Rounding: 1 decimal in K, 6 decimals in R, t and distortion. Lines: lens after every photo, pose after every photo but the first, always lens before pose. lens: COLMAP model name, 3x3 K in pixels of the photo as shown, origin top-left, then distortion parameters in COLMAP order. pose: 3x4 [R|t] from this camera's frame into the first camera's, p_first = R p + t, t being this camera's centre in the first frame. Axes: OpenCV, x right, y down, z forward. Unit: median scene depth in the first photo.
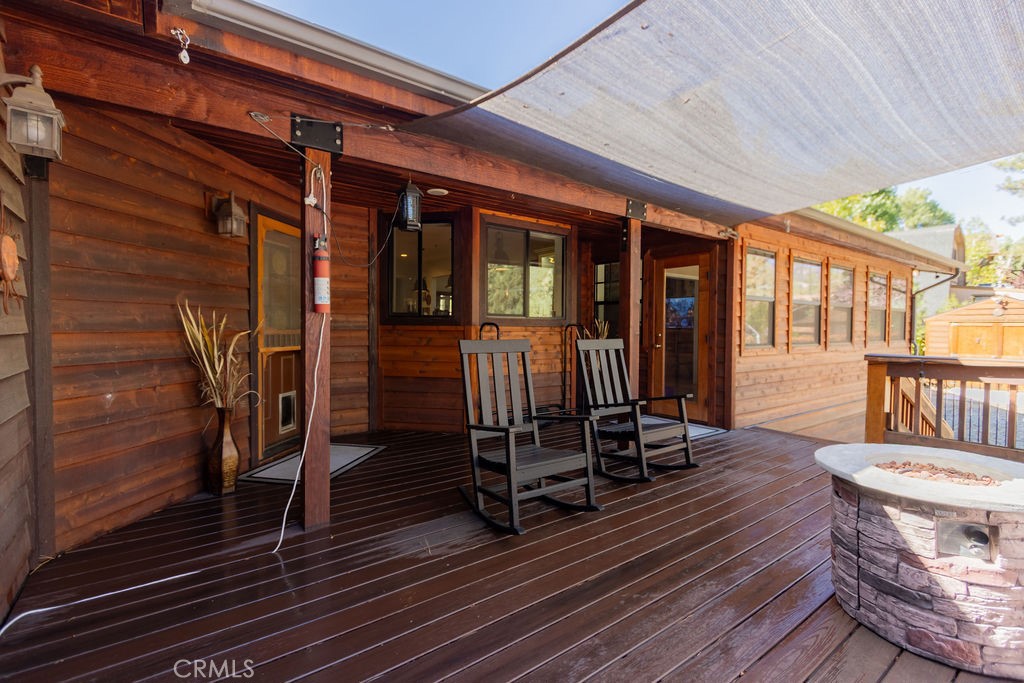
lens RADIAL K [[467.4, 0, 509.0], [0, 467.4, 336.1], [0, 0, 1]] dist [0.001386, 0.000435]
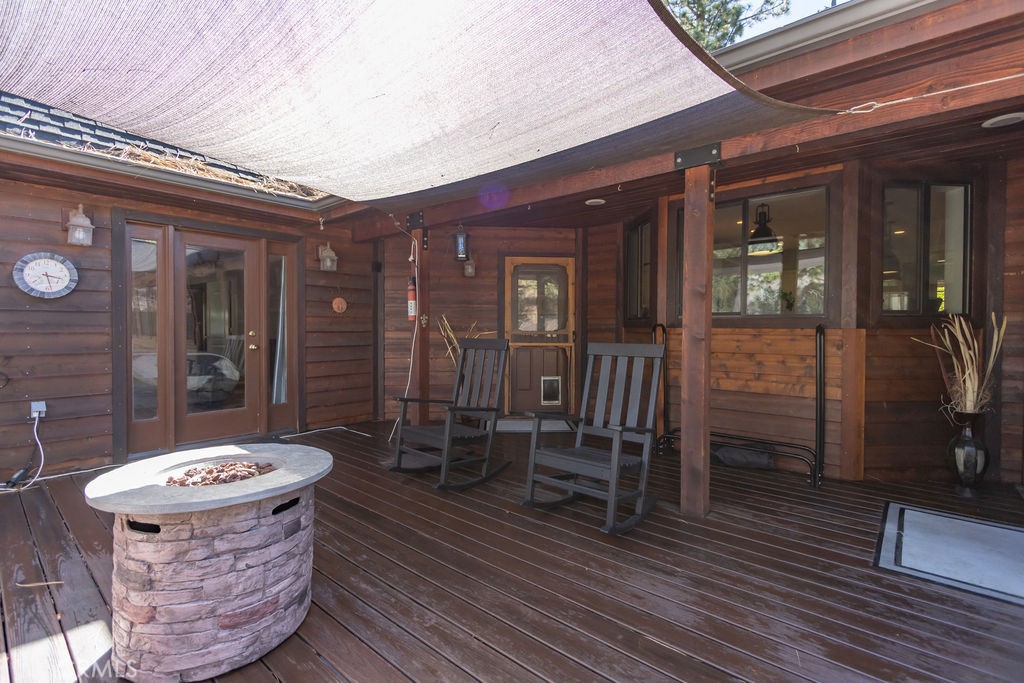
lens RADIAL K [[467.4, 0, 509.0], [0, 467.4, 336.1], [0, 0, 1]] dist [0.001386, 0.000435]
pose [[0.211673, 0.009233, -0.977297, 0.988336], [-0.021660, 0.999754, 0.004754, -0.004230], [0.977100, 0.020162, 0.211821, 0.683072]]
